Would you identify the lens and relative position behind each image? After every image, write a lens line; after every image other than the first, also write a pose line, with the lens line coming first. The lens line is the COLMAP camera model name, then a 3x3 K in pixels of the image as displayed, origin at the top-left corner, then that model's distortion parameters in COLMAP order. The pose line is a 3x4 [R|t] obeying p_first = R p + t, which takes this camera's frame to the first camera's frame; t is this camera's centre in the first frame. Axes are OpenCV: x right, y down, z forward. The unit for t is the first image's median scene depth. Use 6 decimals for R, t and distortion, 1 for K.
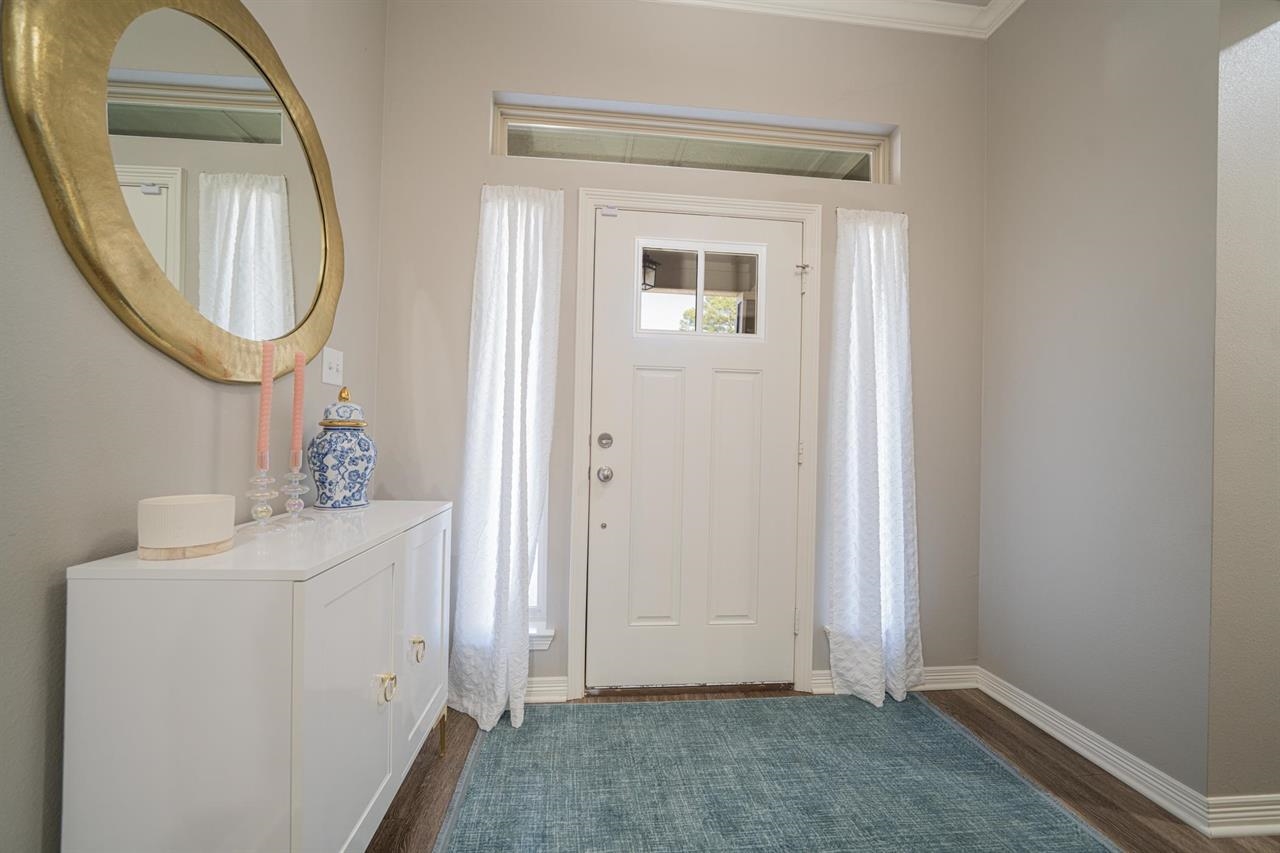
lens RADIAL K [[462.3, 0, 634.4], [0, 462.3, 434.0], [0, 0, 1]] dist [-0.010603, 0.000702]
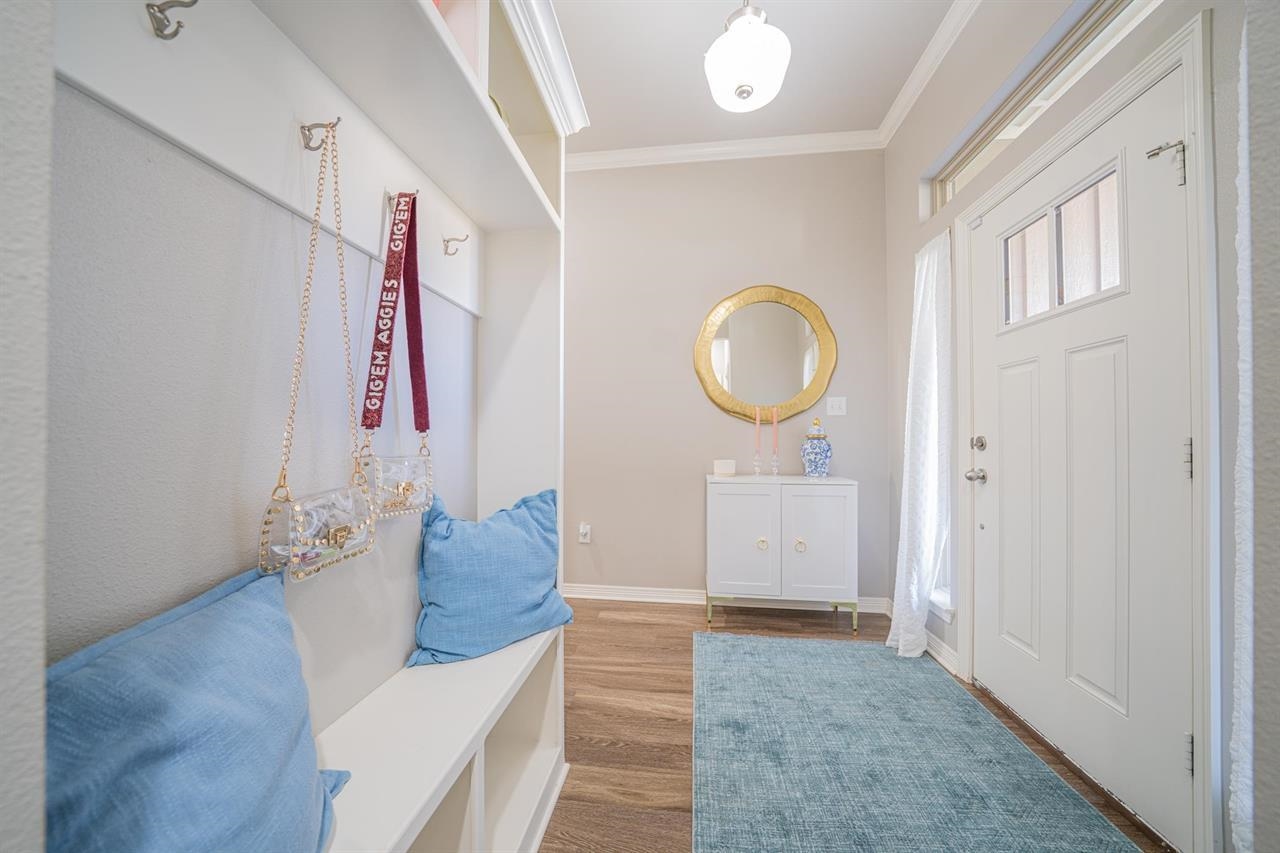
lens RADIAL K [[438.7, 0, 636.4], [0, 438.7, 432.6], [0, 0, 1]] dist [-0.016577, -0.000376]
pose [[-0.198344, -0.036435, -0.979455, 1.056751], [0.002974, 0.999282, -0.037774, 0.024128], [0.980128, -0.010405, -0.198093, 0.448909]]
